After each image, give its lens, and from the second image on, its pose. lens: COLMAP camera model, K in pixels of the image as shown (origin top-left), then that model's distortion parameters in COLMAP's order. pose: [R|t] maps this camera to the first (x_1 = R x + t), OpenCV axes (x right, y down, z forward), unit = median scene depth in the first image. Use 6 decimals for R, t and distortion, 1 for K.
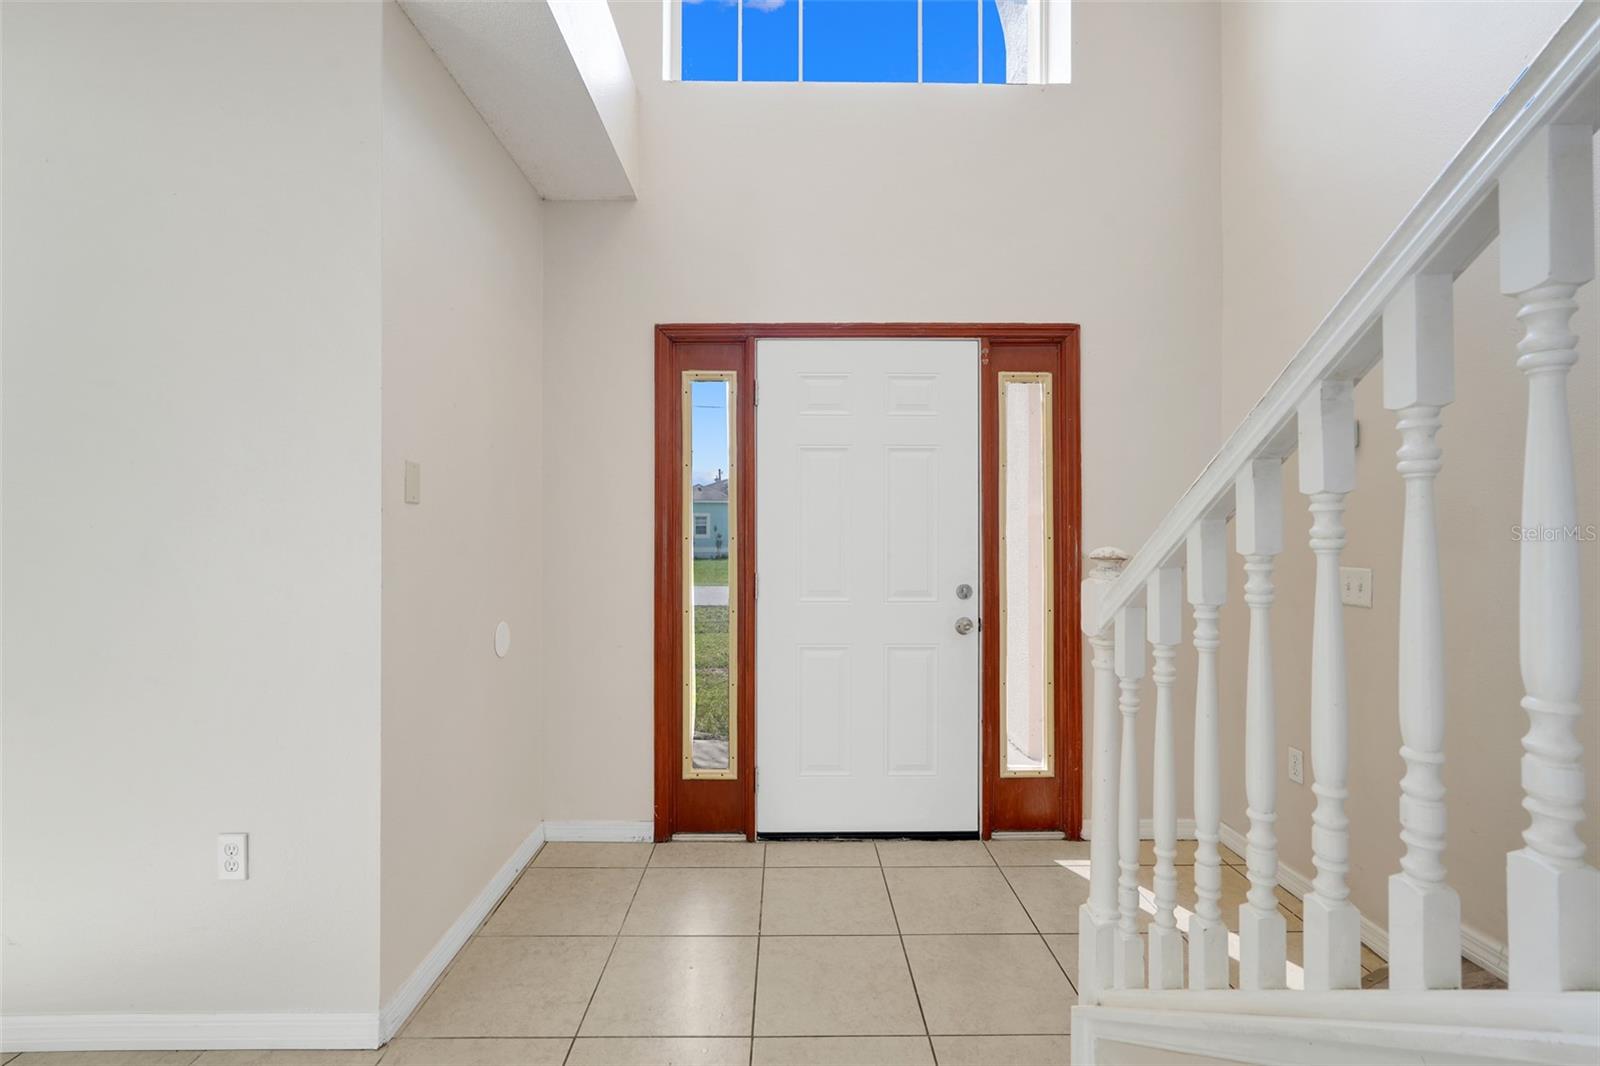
lens RADIAL K [[706.2, 0, 793.1], [0, 706.2, 532.3], [0, 0, 1]] dist [-0.001685, -0.000259]
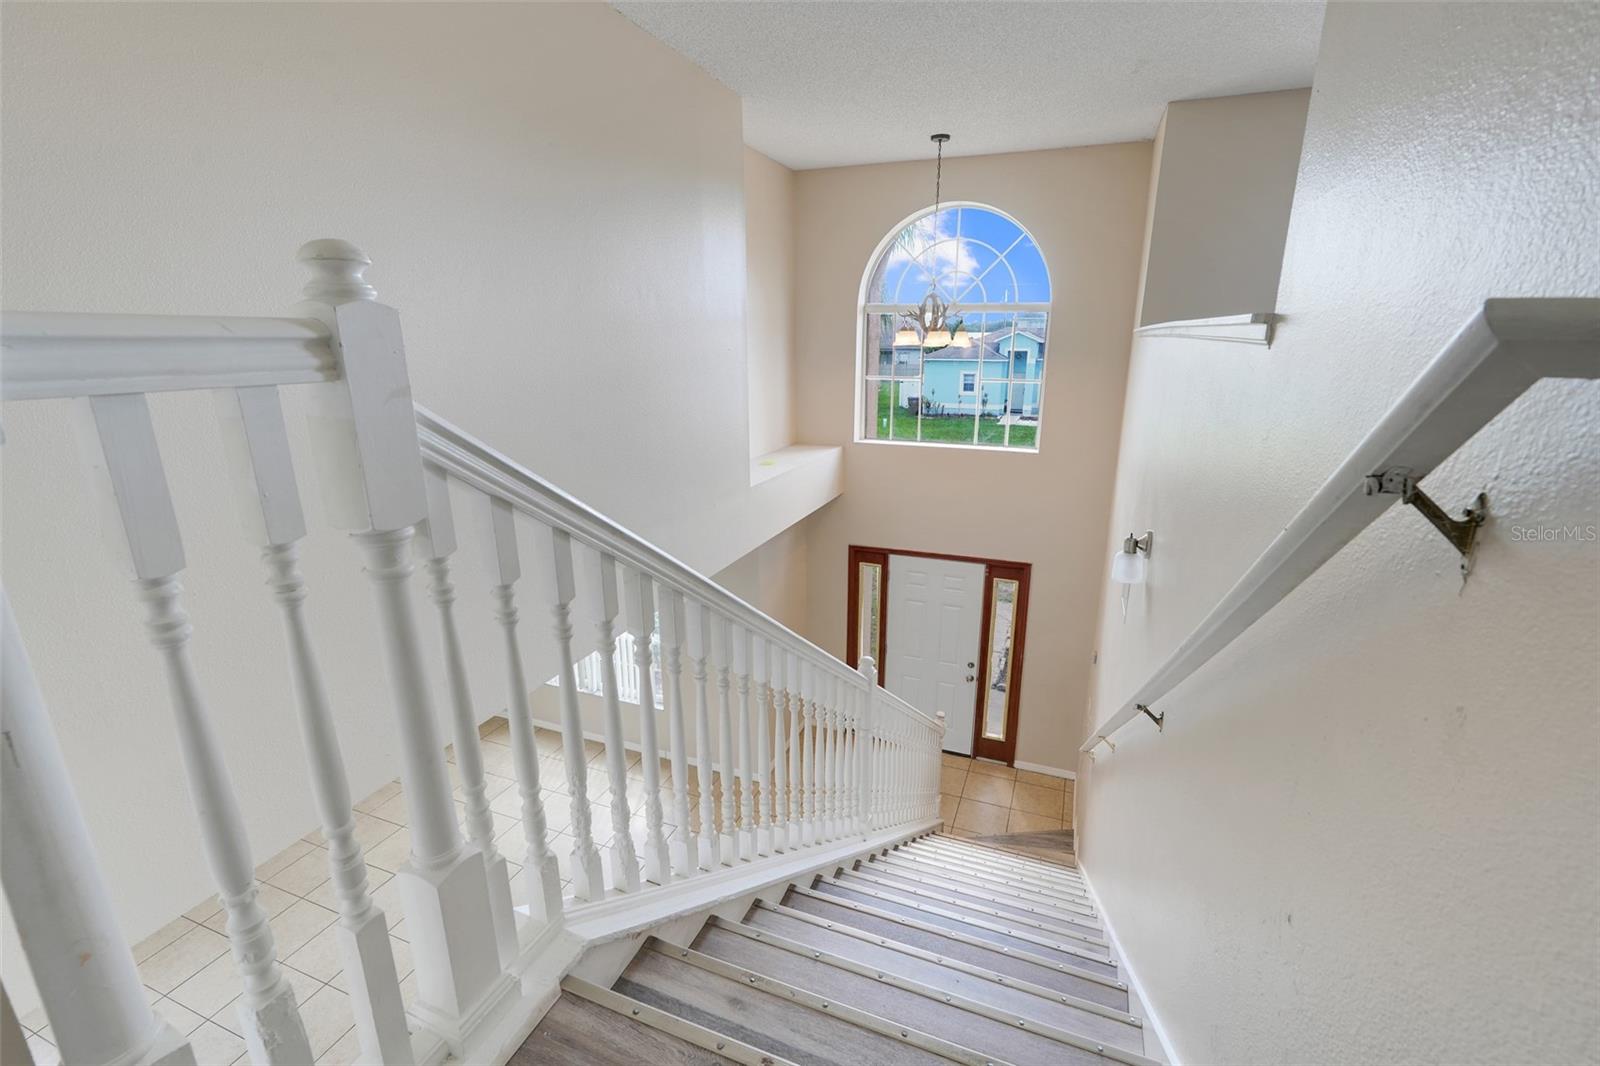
lens RADIAL K [[706.2, 0, 793.1], [0, 706.2, 532.3], [0, 0, 1]] dist [-0.001685, -0.000259]
pose [[0.923485, 0.101786, -0.369884, 0.522505], [-0.000161, 0.964263, 0.264947, -0.974903], [0.383634, -0.244616, 0.890499, -1.232076]]
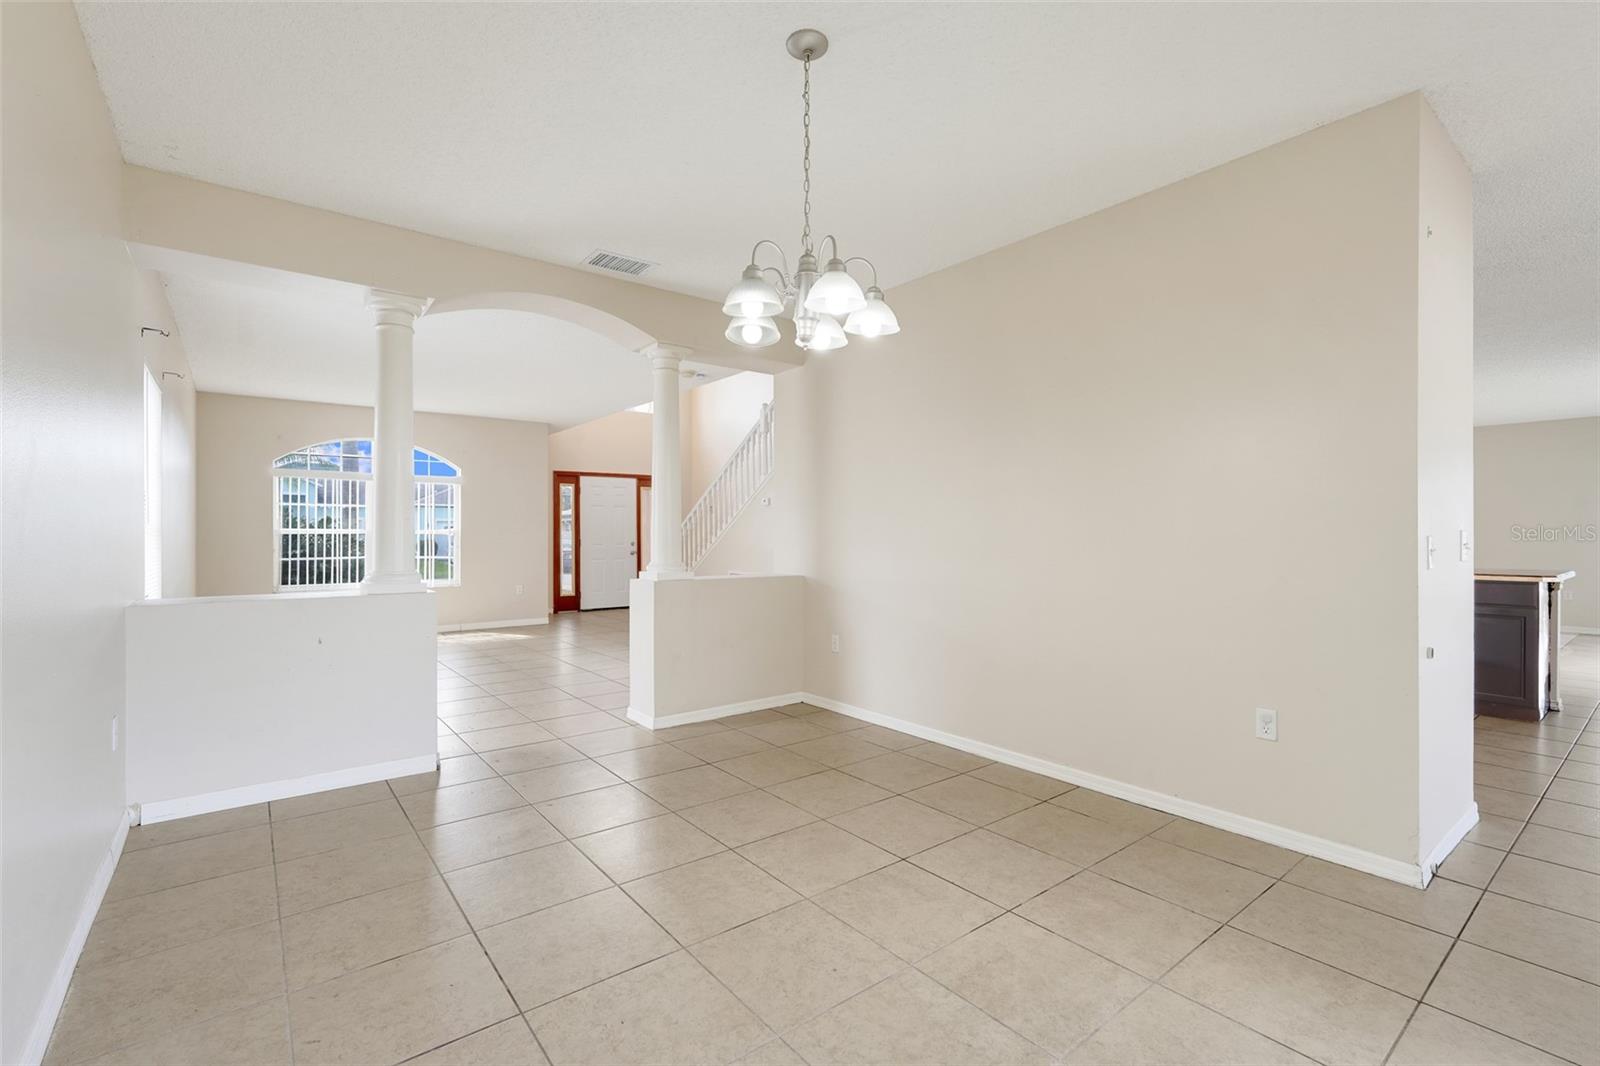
lens RADIAL K [[706.2, 0, 793.1], [0, 706.2, 532.3], [0, 0, 1]] dist [-0.001685, -0.000259]
pose [[0.796460, -0.000625, 0.604691, -1.389865], [0.004418, 0.999979, -0.004785, 0.043816], [-0.604675, 0.006482, 0.796446, -2.593541]]
